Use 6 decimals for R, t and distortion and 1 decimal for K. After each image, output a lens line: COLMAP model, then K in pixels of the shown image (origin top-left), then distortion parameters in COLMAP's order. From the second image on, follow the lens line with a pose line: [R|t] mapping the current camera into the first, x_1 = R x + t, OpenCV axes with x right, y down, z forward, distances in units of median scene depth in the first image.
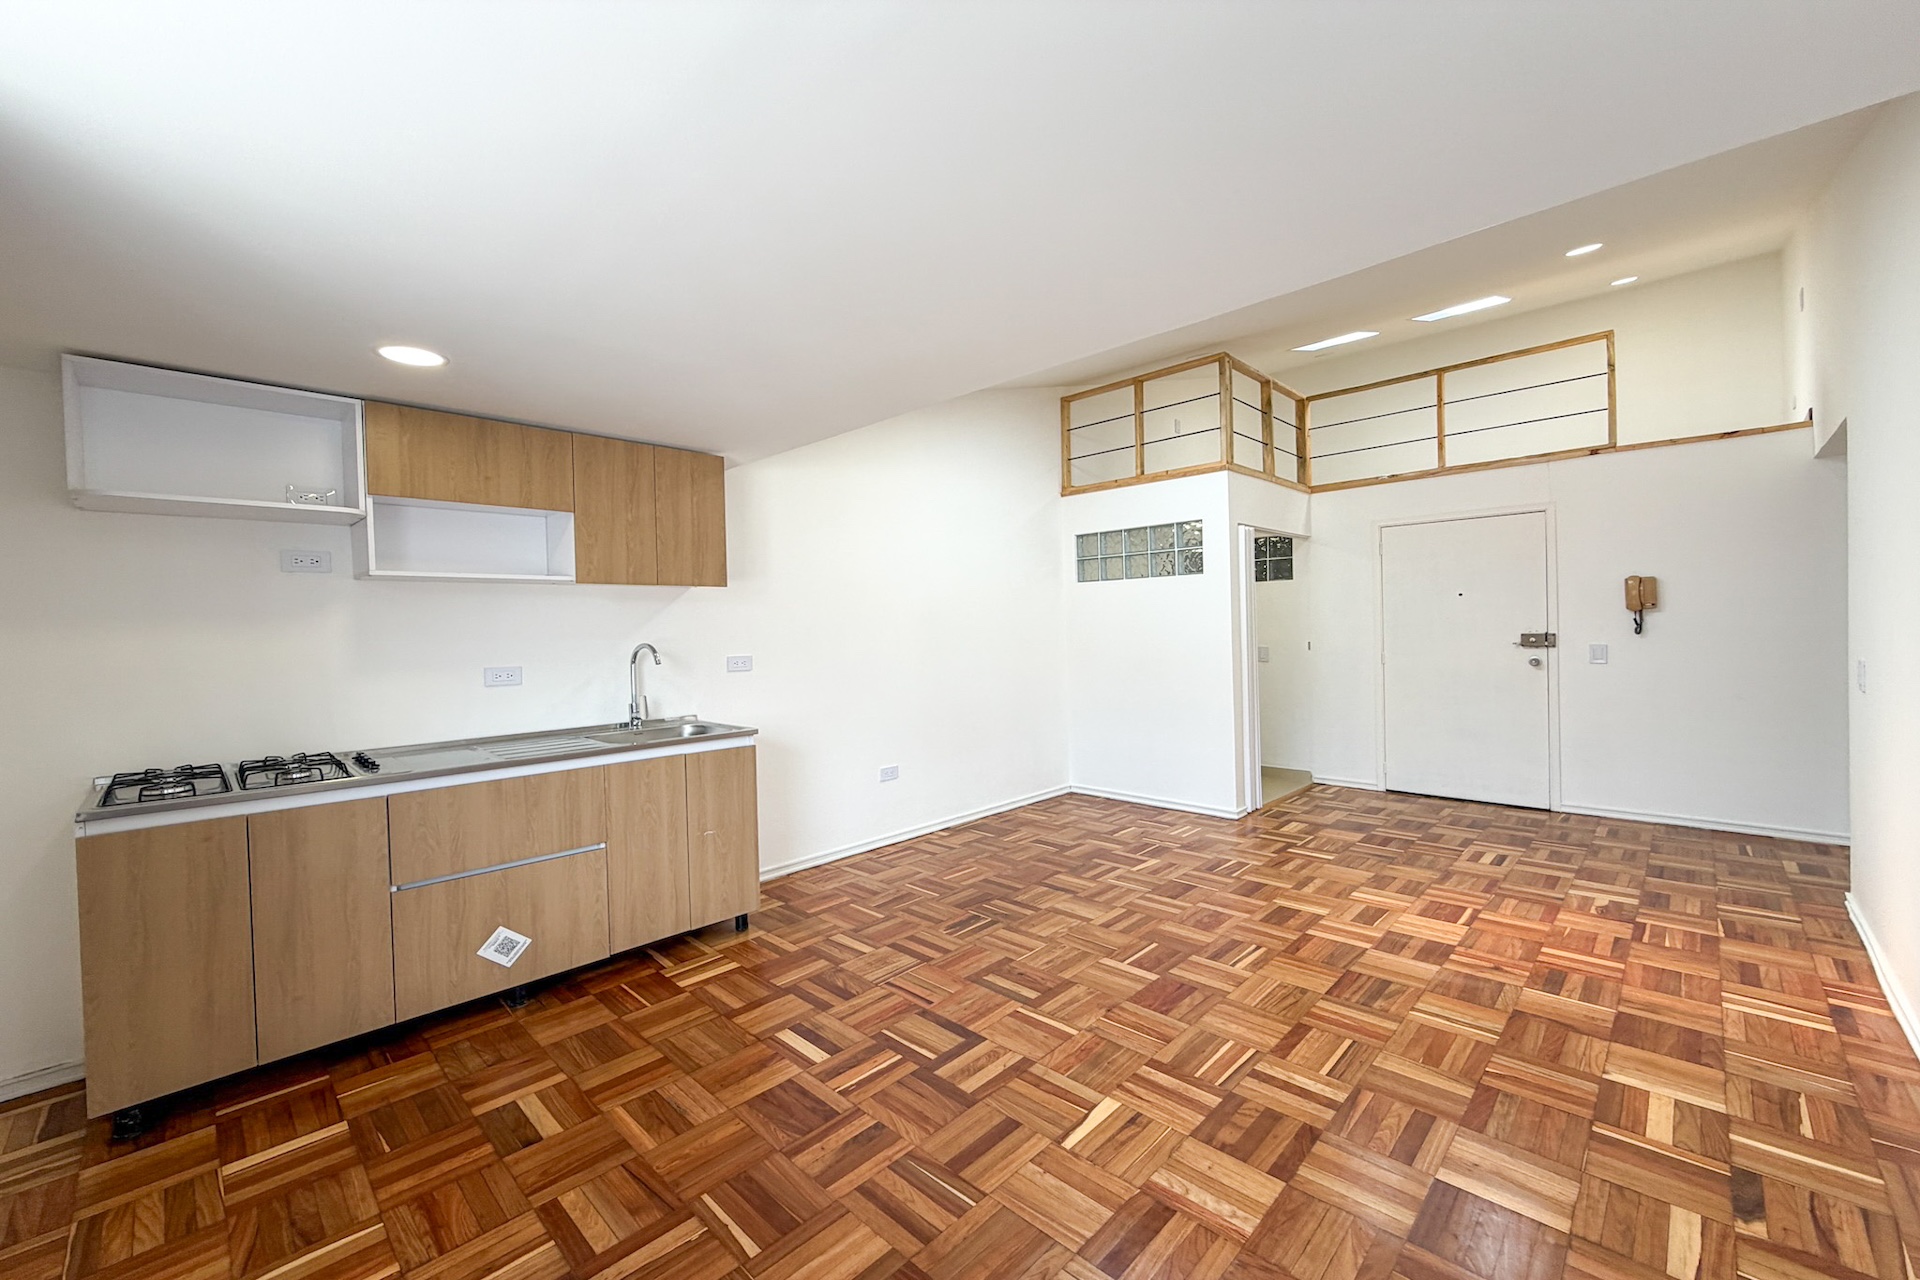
lens RADIAL K [[764.8, 0, 957.8], [0, 764.8, 635.0], [0, 0, 1]] dist [0.000121, -0.000417]
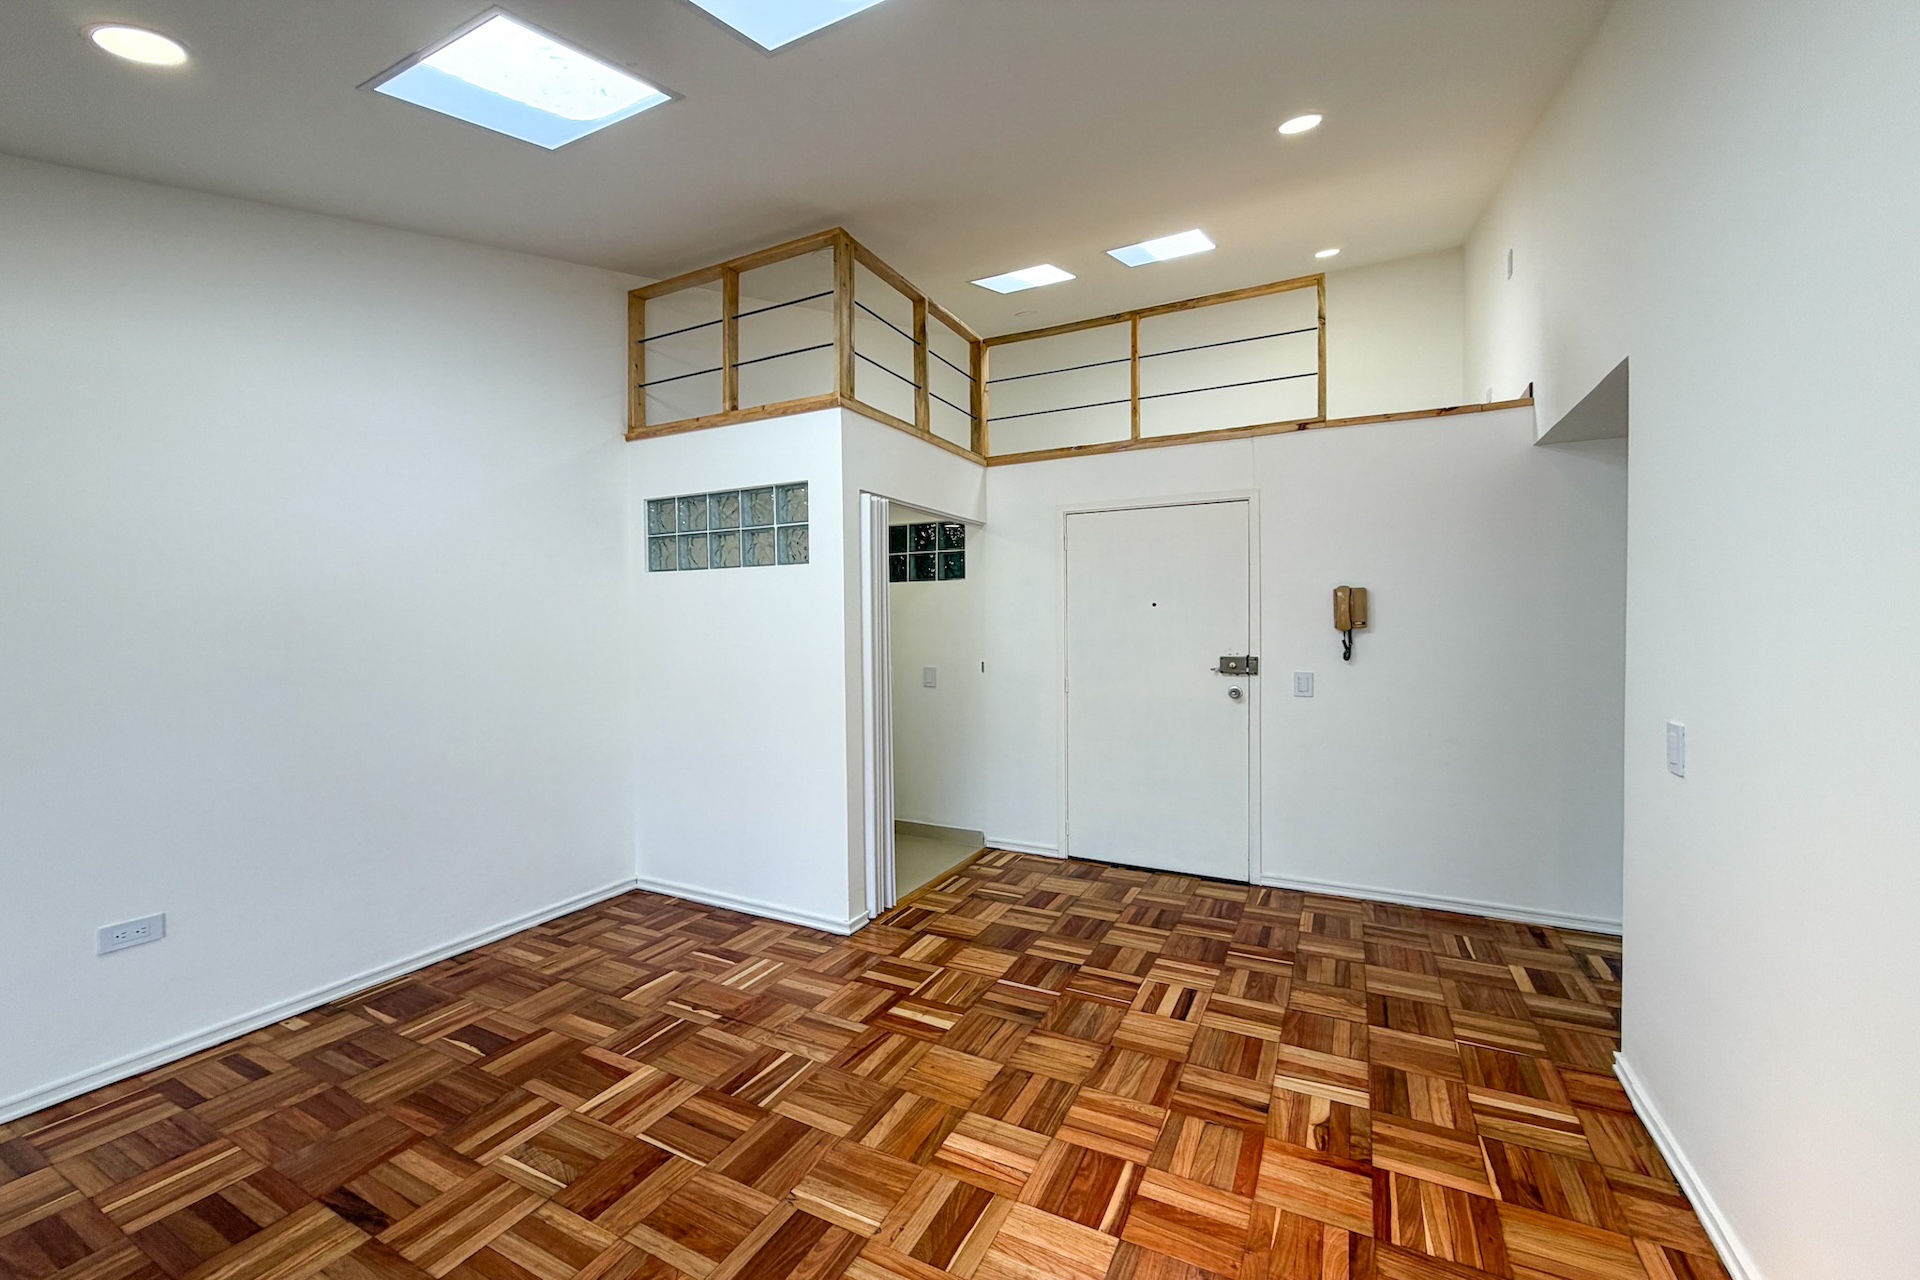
lens RADIAL K [[764.8, 0, 957.8], [0, 764.8, 635.0], [0, 0, 1]] dist [0.000121, -0.000417]
pose [[0.956519, 0.013098, 0.291376, 0.296639], [-0.012842, 0.999914, -0.002793, -0.021145], [-0.291388, -0.001070, 0.956604, 0.389092]]
